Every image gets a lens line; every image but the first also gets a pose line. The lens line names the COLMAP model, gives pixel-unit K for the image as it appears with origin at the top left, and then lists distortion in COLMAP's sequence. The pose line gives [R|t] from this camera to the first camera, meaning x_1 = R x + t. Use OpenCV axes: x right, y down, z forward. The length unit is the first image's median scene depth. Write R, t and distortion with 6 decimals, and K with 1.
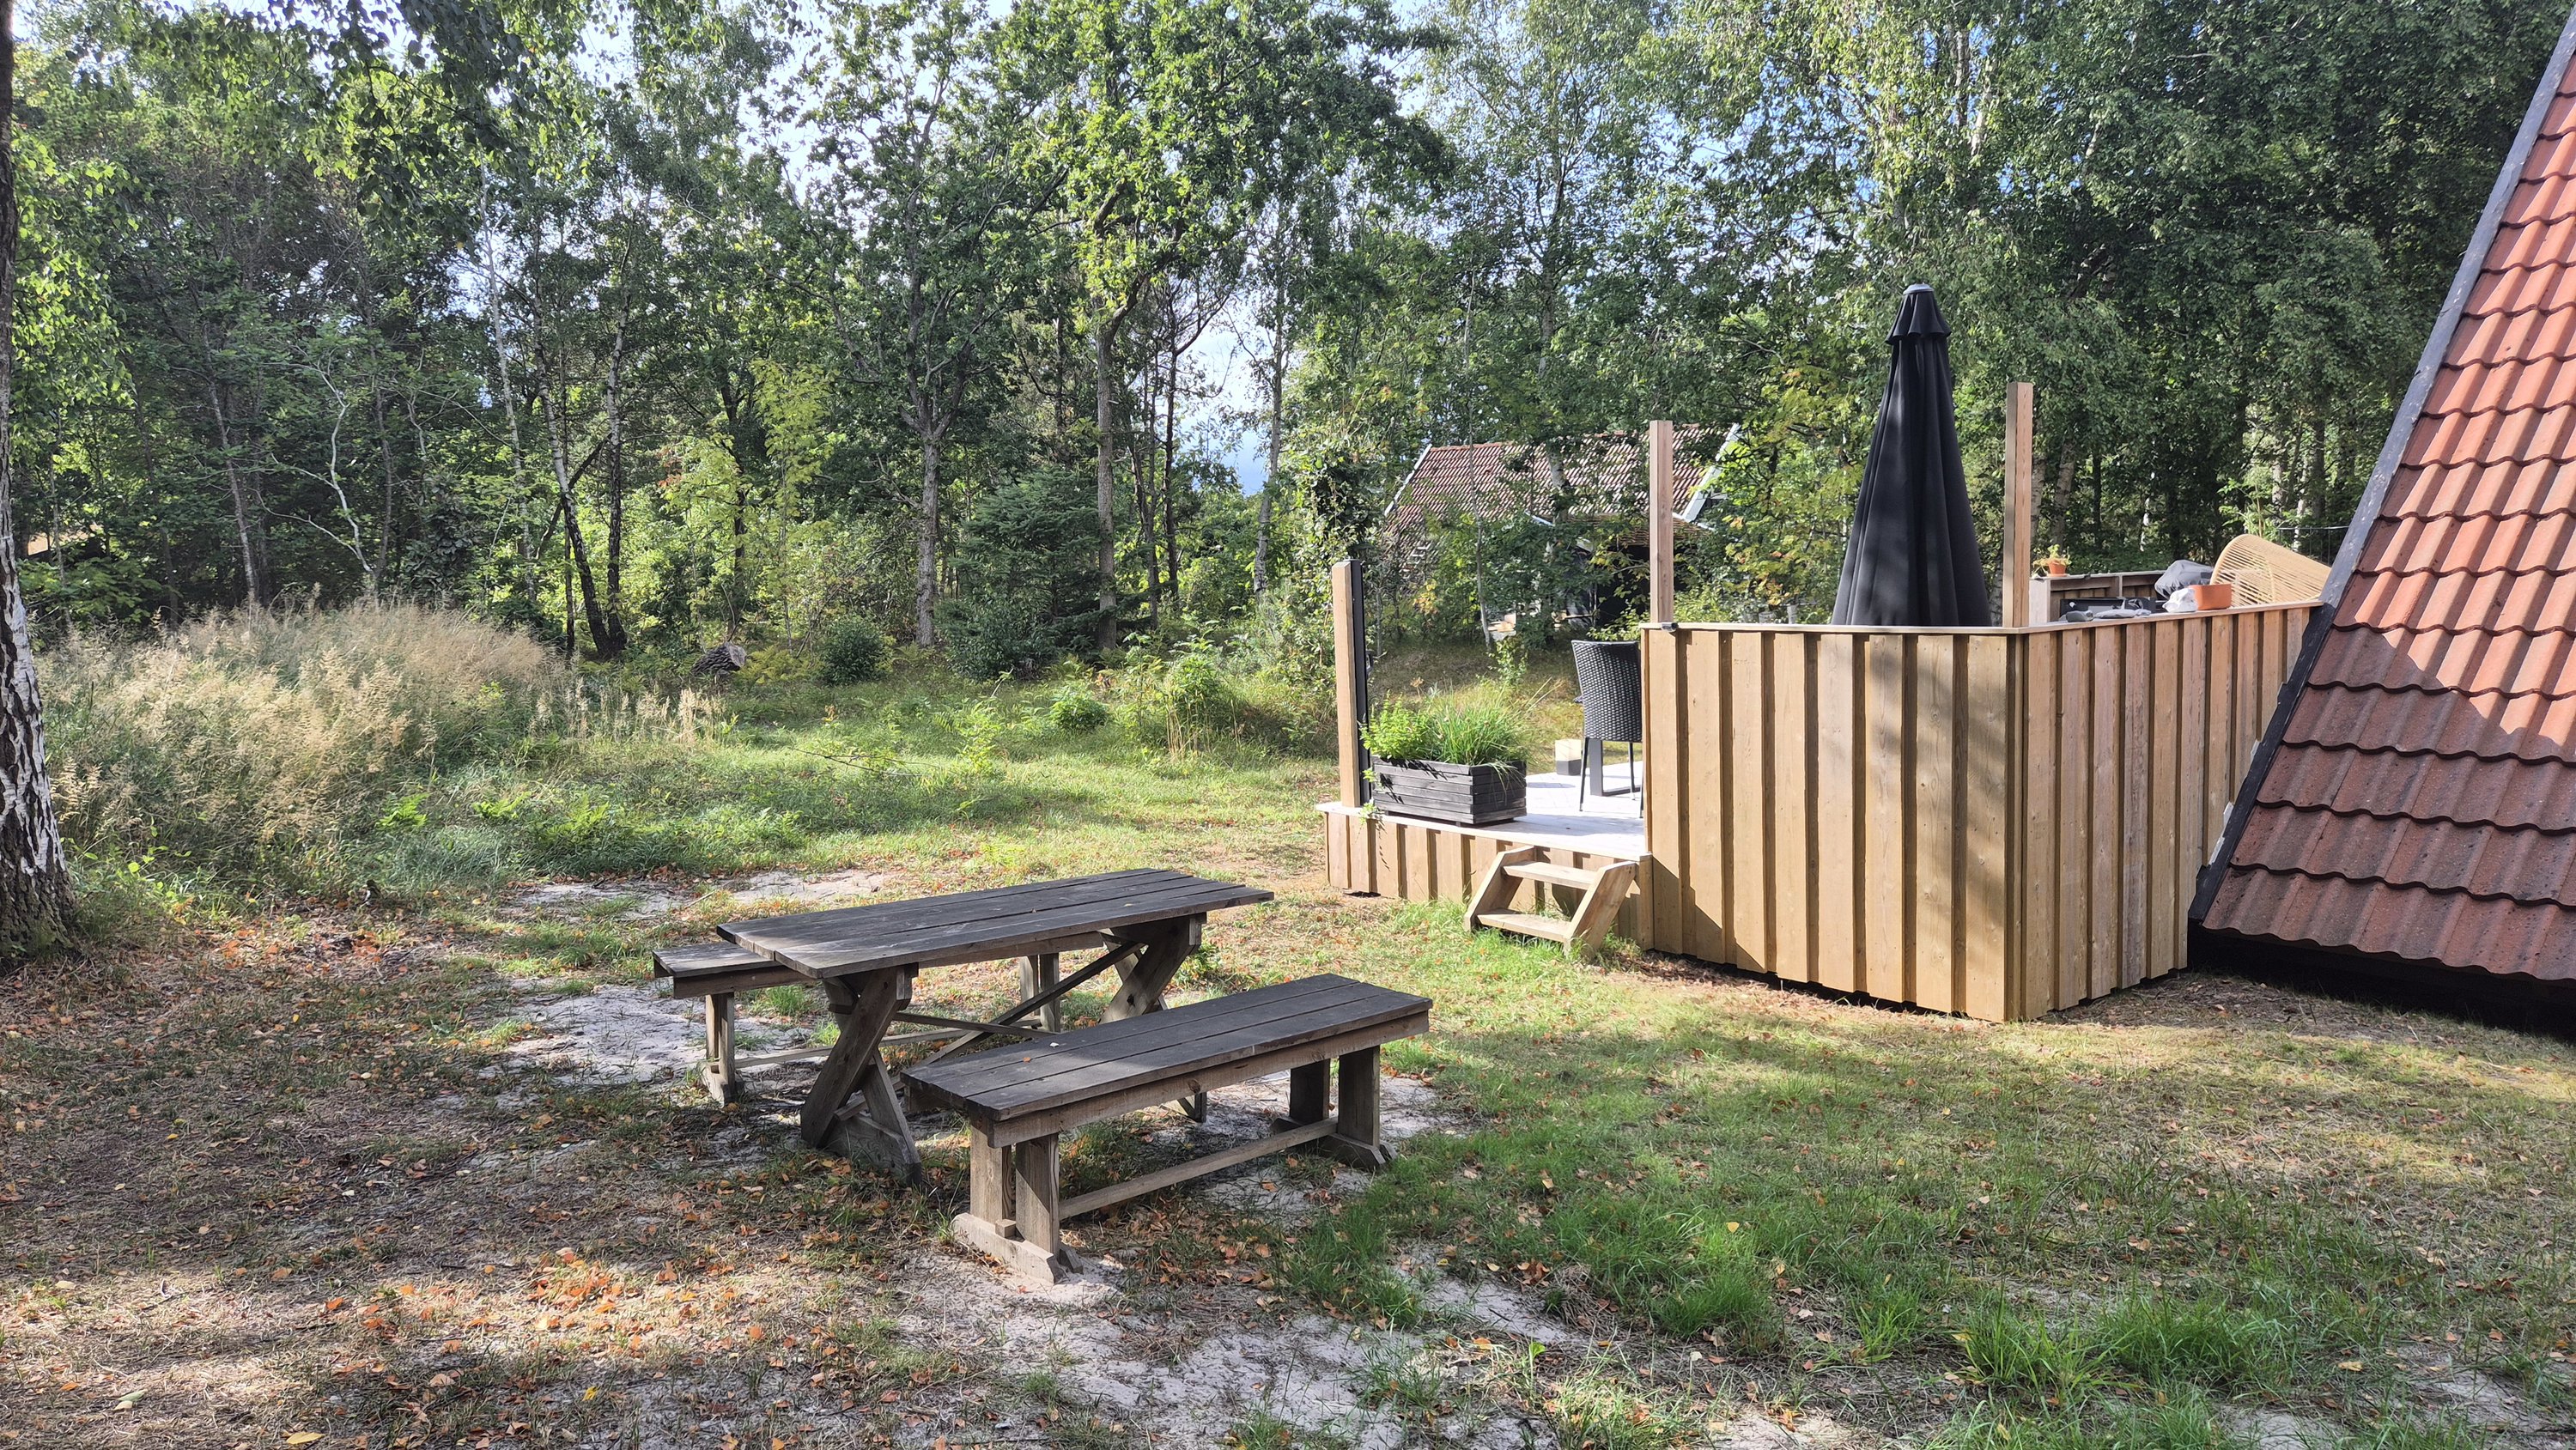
lens RADIAL K [[1685.8, 0, 1288.0], [0, 1685.8, 725.0], [0, 0, 1]] dist [0.090293, -0.091886]
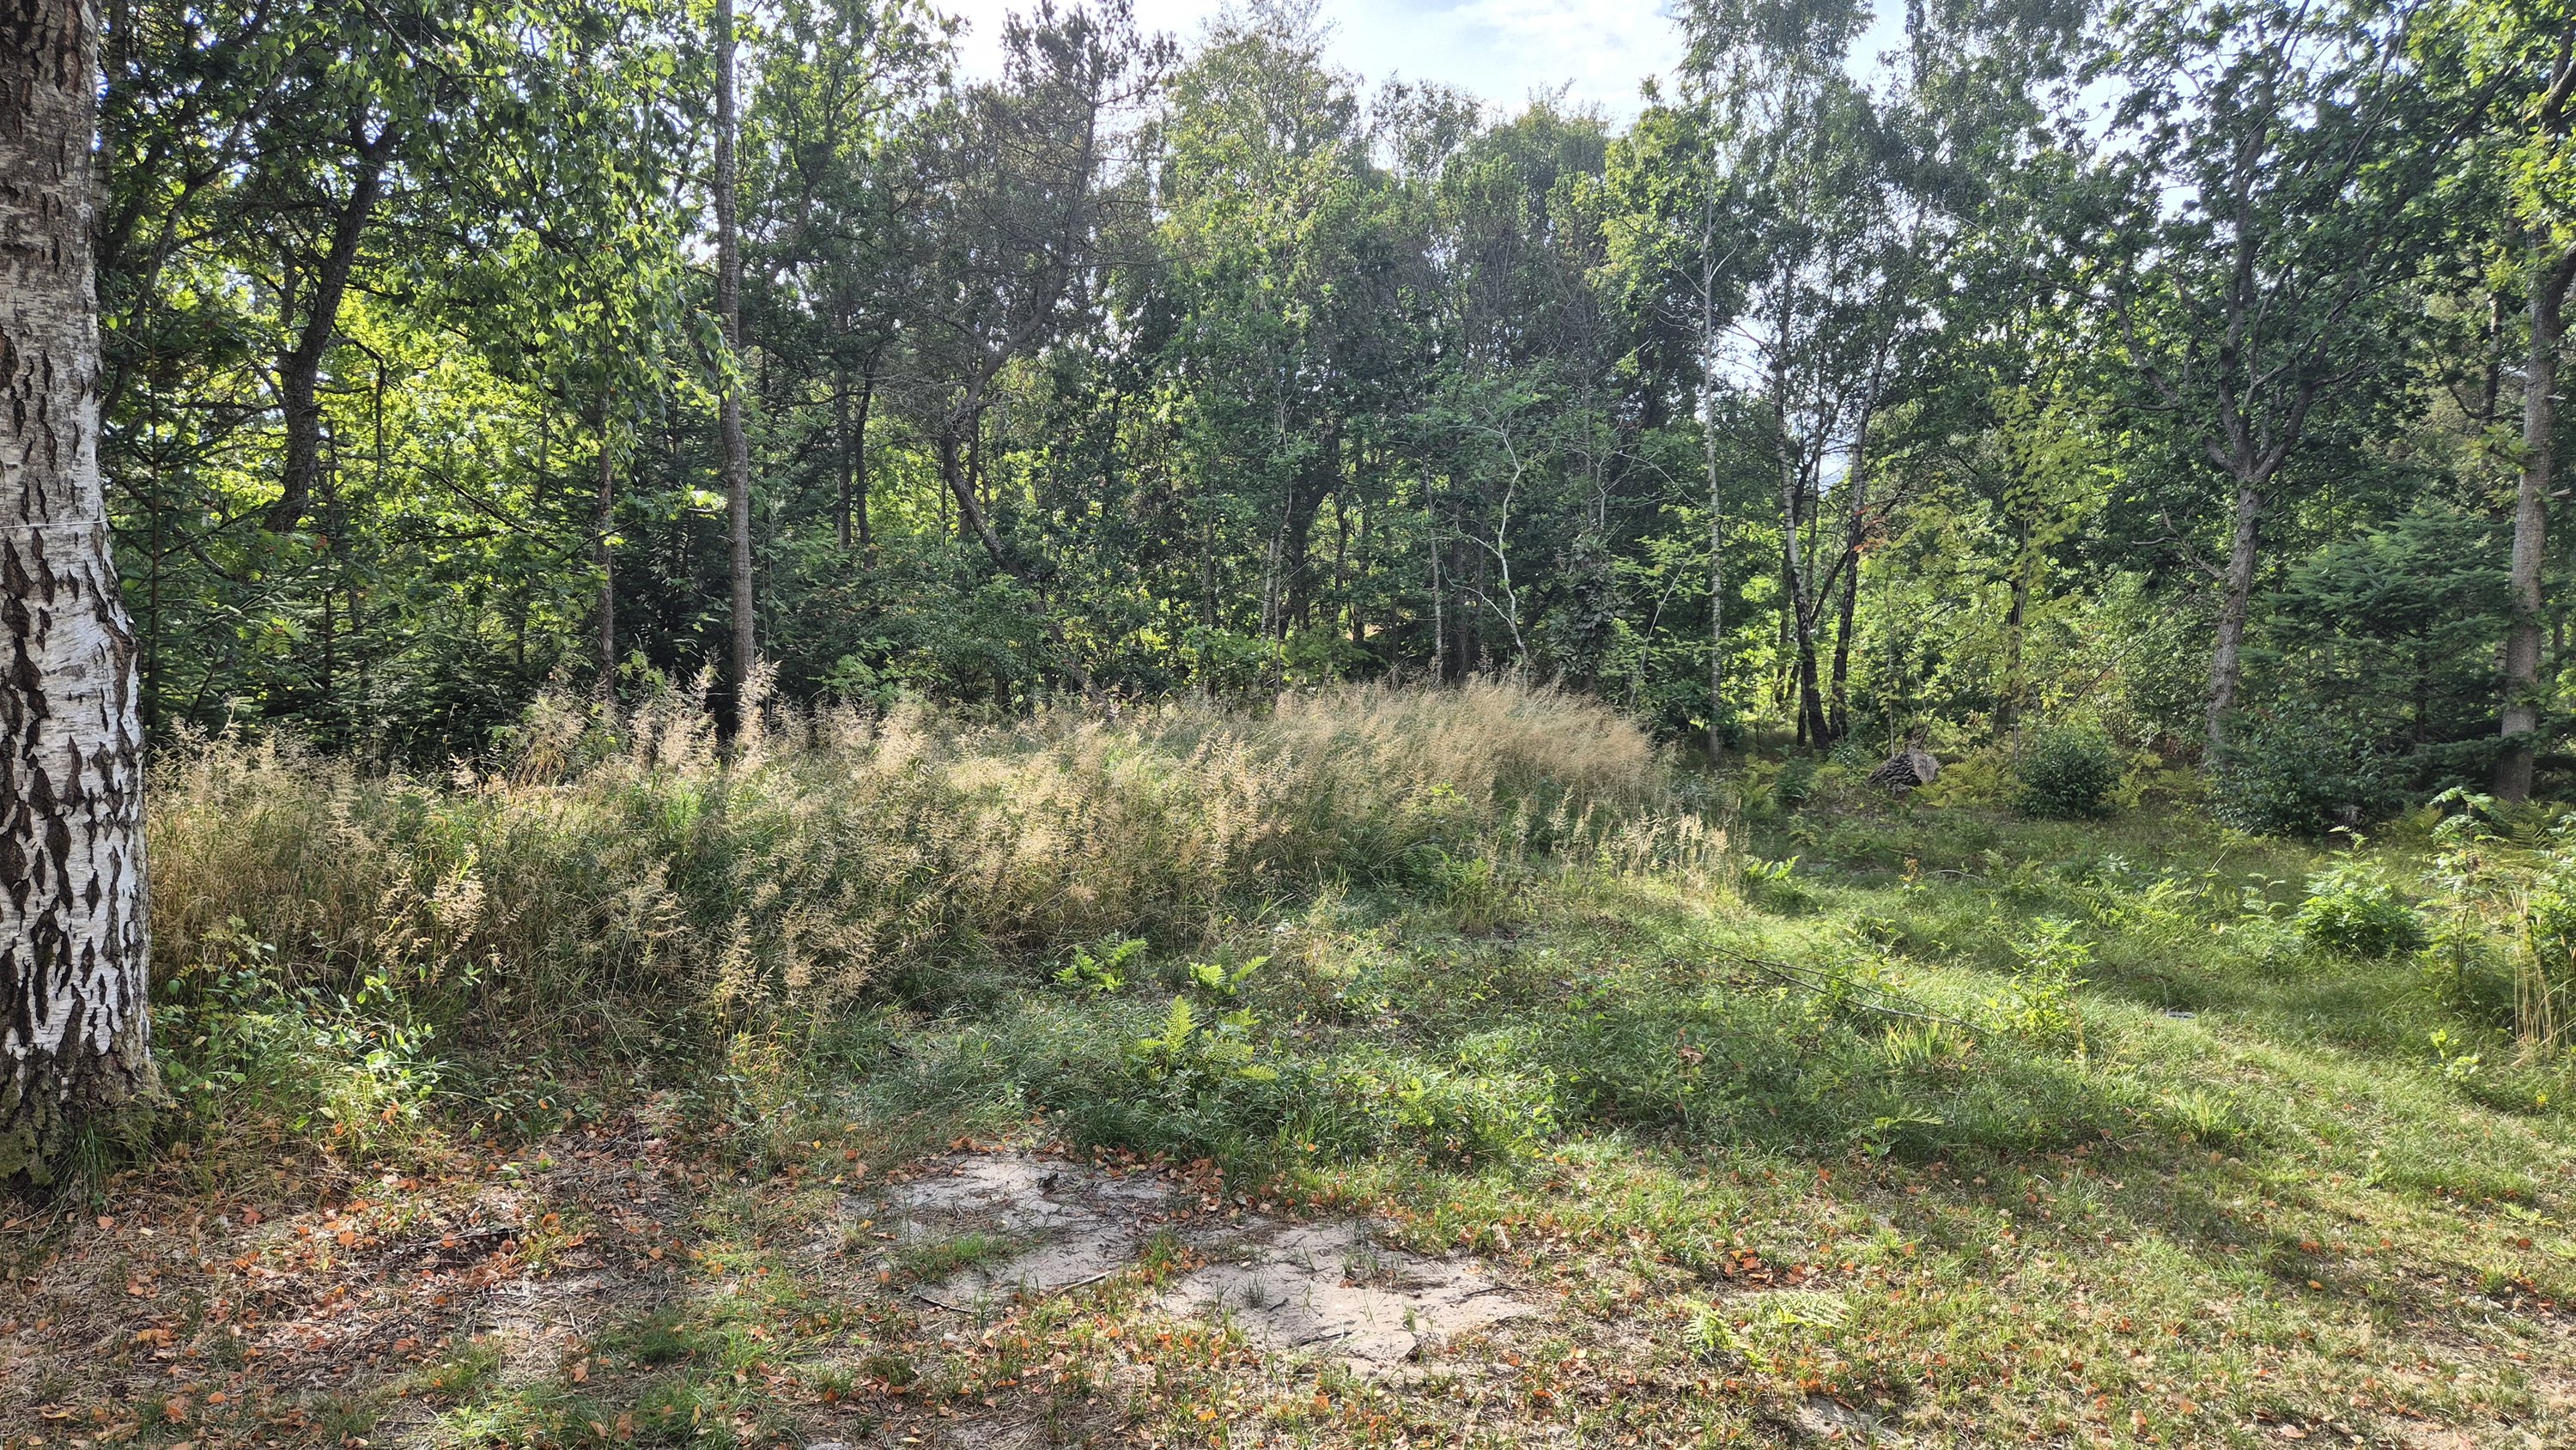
lens RADIAL K [[1685.8, 0, 1288.0], [0, 1685.8, 725.0], [0, 0, 1]] dist [0.090293, -0.091886]
pose [[0.713632, 0.058901, -0.698041, 0.011456], [-0.096844, 0.995186, -0.015033, -0.021966], [0.693795, 0.078329, 0.715900, 0.269608]]
